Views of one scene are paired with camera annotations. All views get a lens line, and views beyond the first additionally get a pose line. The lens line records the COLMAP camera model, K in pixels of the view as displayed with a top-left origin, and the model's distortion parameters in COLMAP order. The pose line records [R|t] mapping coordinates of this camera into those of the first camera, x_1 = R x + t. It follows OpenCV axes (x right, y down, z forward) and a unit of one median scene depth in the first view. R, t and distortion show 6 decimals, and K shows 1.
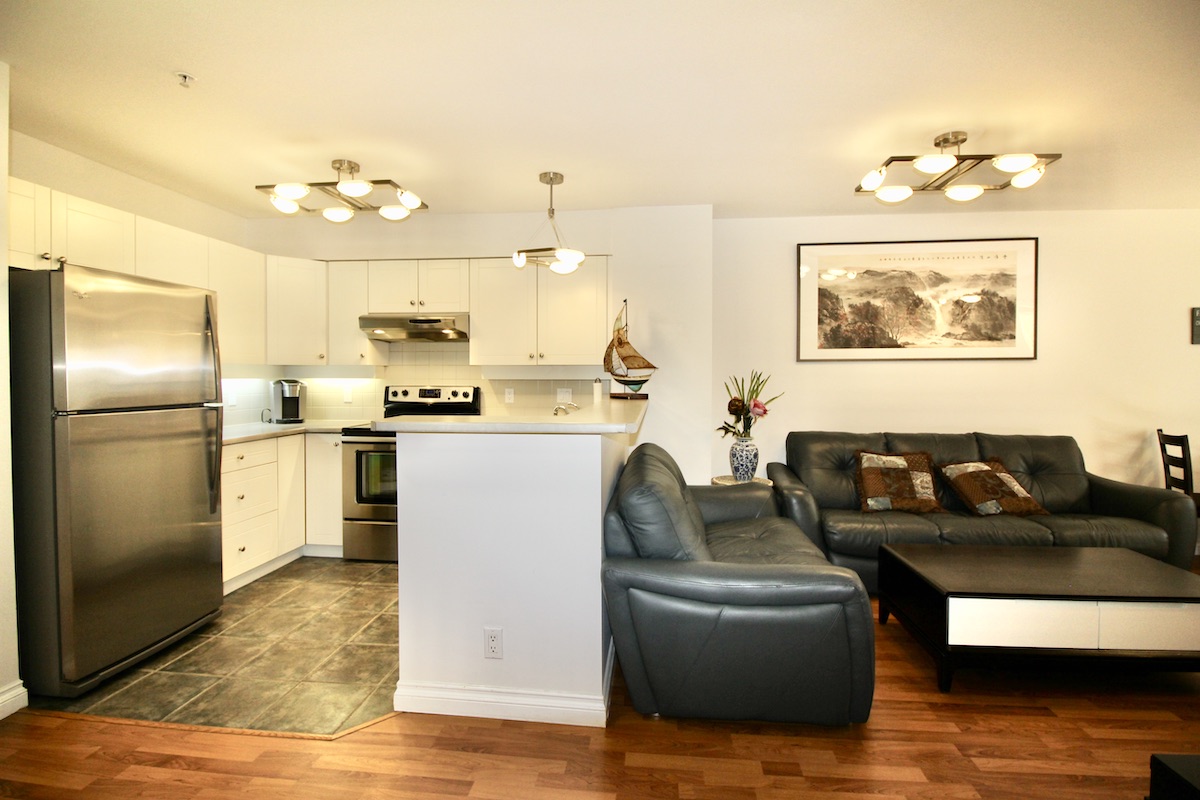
lens RADIAL K [[557.8, 0, 605.2], [0, 557.8, 388.0], [0, 0, 1]] dist [-0.000795, -0.013624]
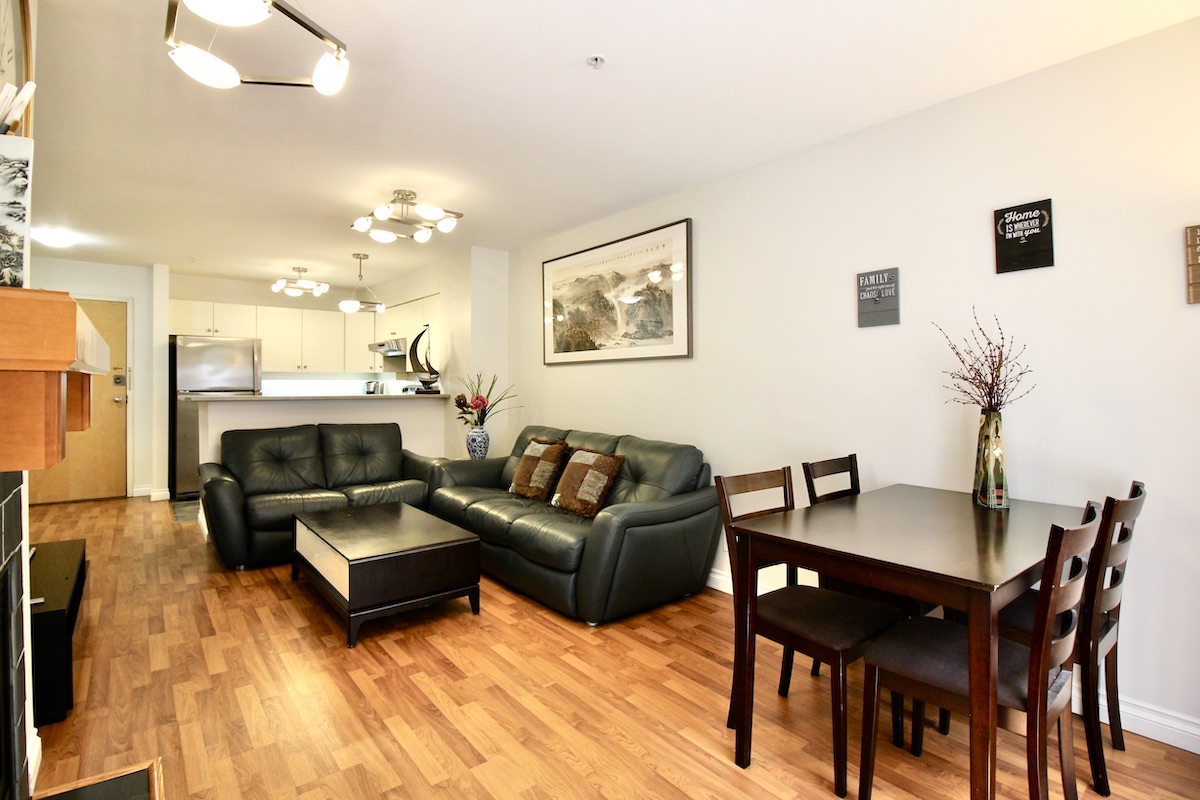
lens RADIAL K [[588.1, 0, 600.2], [0, 588.1, 384.4], [0, 0, 1]] dist [0.004846, -0.008005]
pose [[0.697462, 0.003920, -0.716611, 1.328143], [-0.017175, 0.999789, -0.011247, 0.003858], [0.716416, 0.020152, 0.697382, 0.252296]]
